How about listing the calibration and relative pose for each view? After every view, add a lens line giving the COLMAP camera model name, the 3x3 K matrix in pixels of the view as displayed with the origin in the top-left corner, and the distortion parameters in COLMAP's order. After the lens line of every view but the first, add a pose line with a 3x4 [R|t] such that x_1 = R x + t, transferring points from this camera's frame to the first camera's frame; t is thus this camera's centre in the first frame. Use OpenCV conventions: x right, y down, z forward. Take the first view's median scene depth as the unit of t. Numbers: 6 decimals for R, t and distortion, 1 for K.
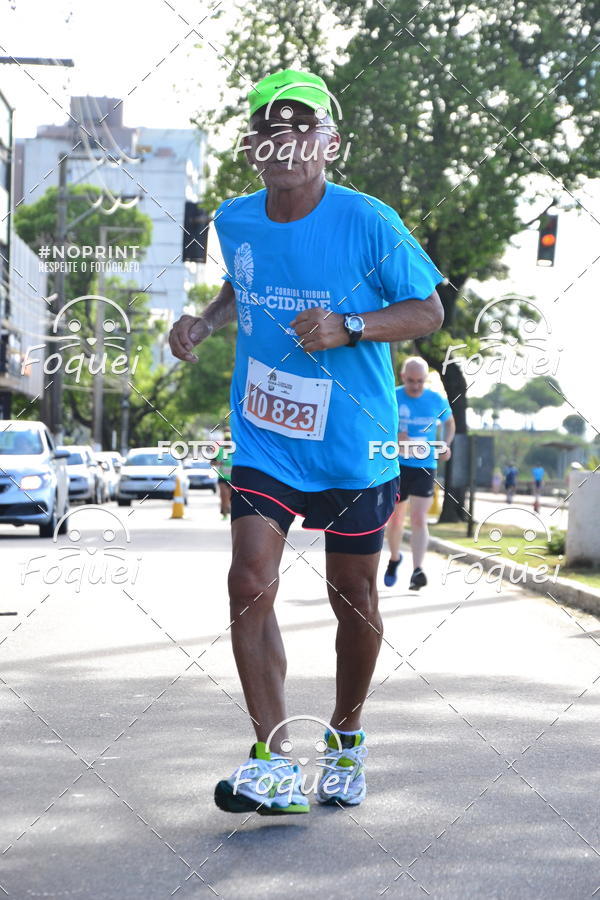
lens RADIAL K [[5783.6, 0, 316.0], [0, 5783.6, 380.5], [0, 0, 1]] dist [2.628676, -46.199994]
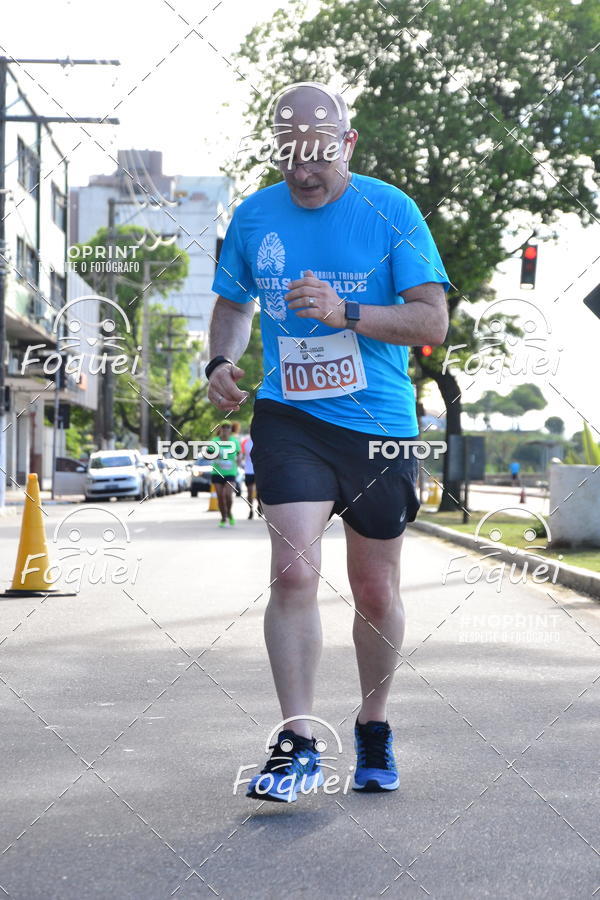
lens RADIAL K [[5729.1, 0, 298.5], [0, 5729.1, 399.6], [0, 0, 1]] dist [2.836301, -50.464000]
pose [[0.999884, -0.014678, -0.004124, -0.001842], [0.014700, 0.999879, 0.005181, -0.004240], [0.004047, -0.005241, 0.999978, -0.151225]]
